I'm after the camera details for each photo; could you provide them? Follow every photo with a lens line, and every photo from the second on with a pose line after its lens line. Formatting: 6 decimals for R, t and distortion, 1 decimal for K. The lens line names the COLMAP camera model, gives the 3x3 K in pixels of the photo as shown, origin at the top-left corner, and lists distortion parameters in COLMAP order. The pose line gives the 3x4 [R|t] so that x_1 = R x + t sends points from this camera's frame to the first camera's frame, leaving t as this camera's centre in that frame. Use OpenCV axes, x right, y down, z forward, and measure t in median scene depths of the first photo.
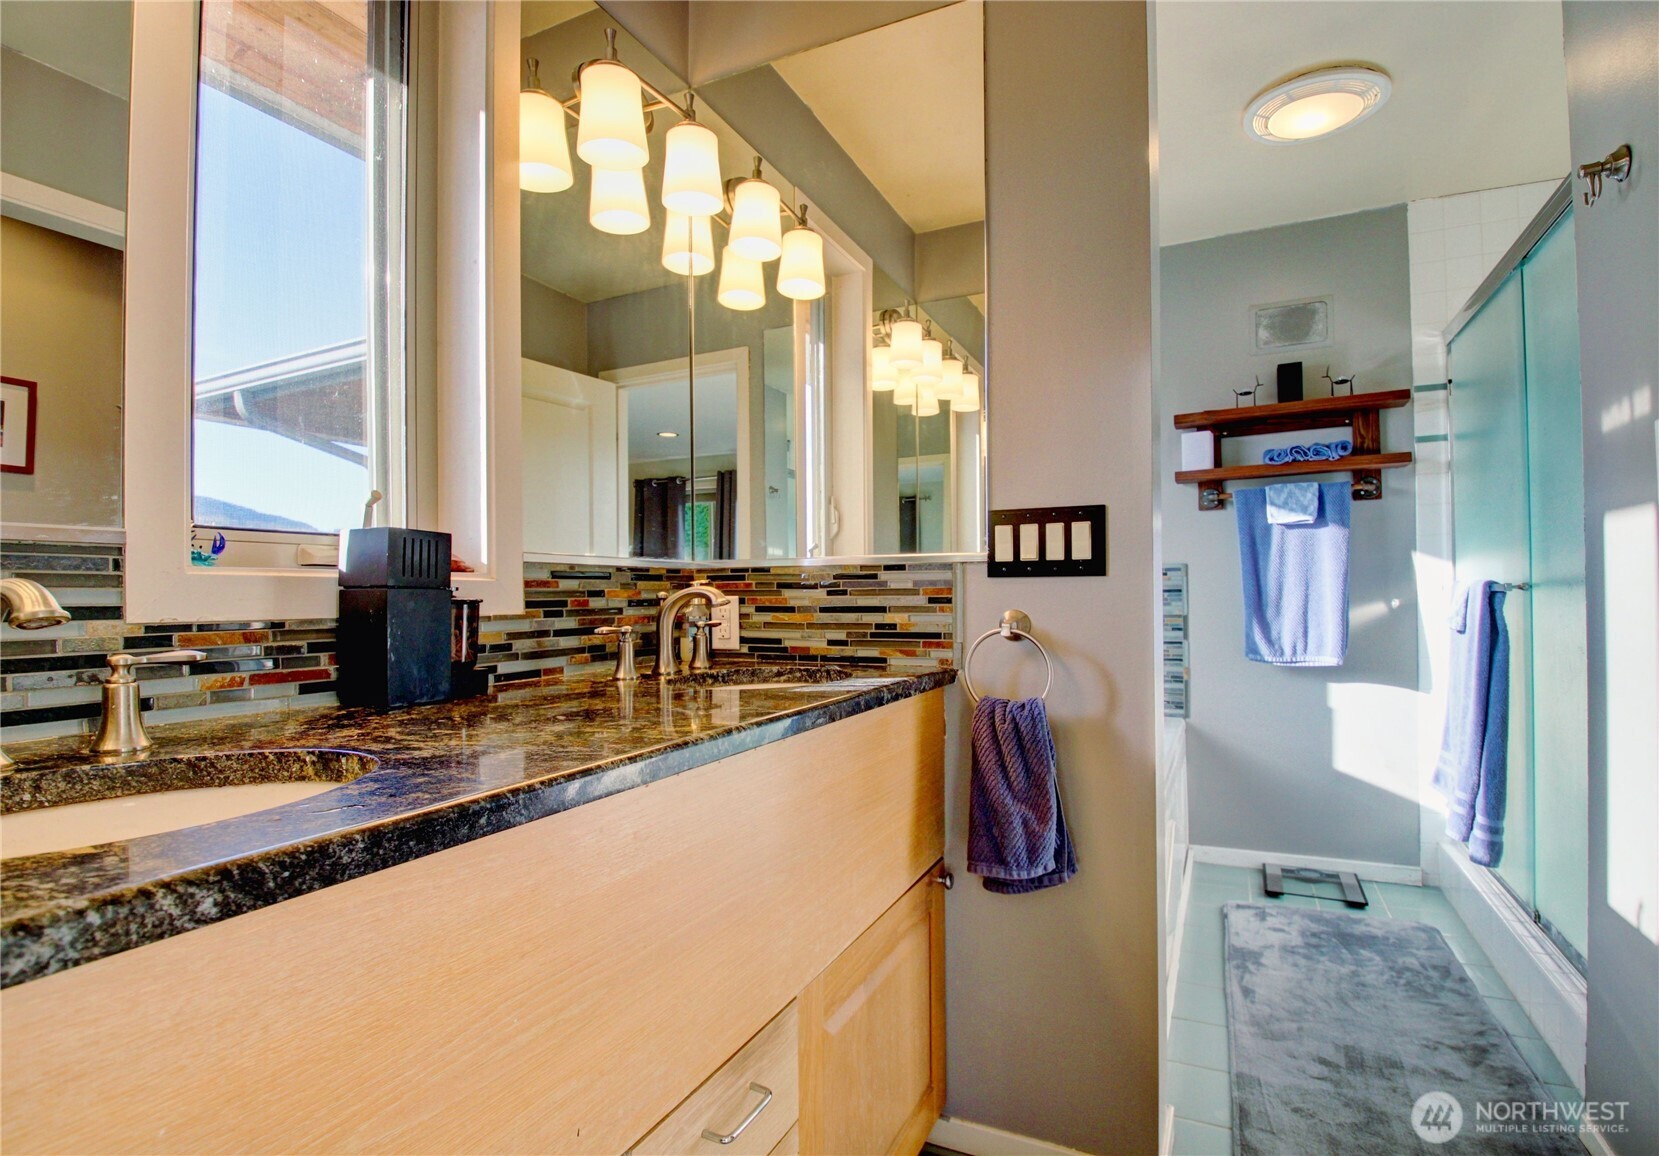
lens RADIAL K [[838.6, 0, 834.8], [0, 838.6, 598.9], [0, 0, 1]] dist [0.001513, -0.025847]
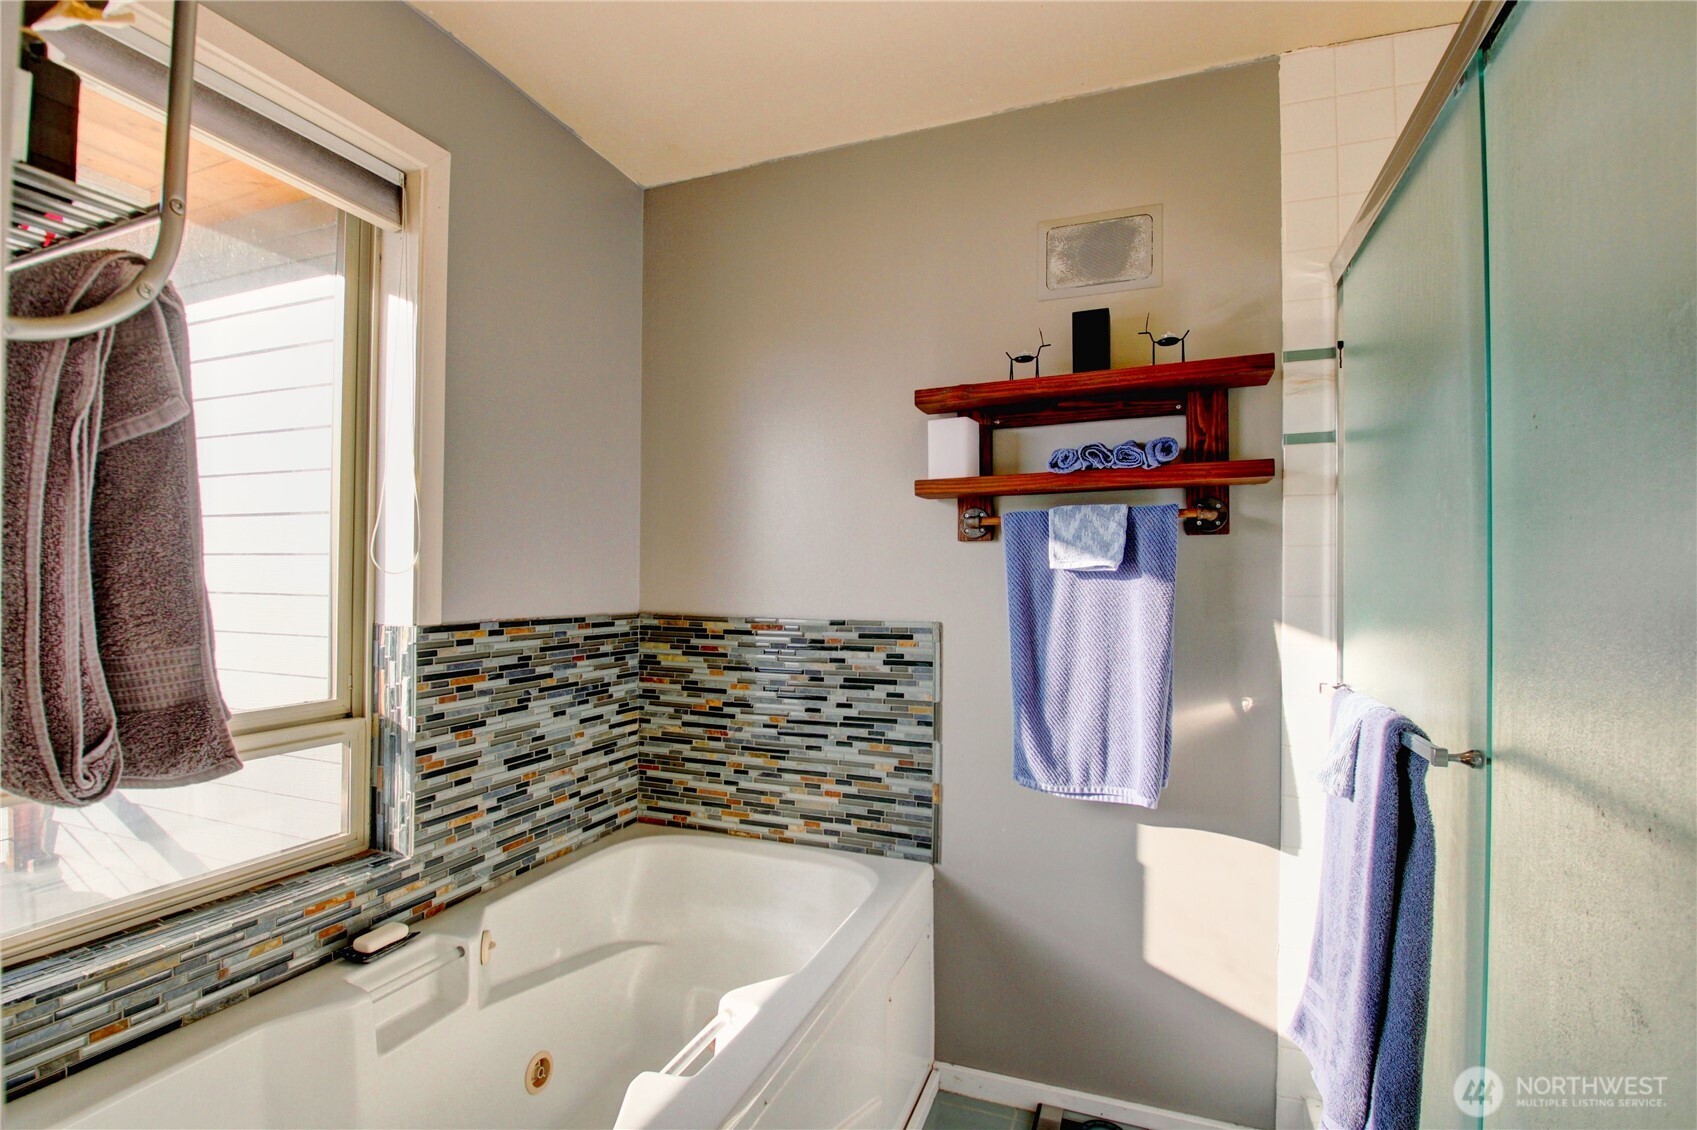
lens RADIAL K [[787.8, 0, 843.0], [0, 787.8, 579.4], [0, 0, 1]] dist [-0.000366, -0.016602]
pose [[0.998107, 0.021065, 0.057787, 0.336400], [-0.021005, 0.999778, -0.001649, -0.079029], [-0.057809, 0.000432, 0.998328, 0.434550]]
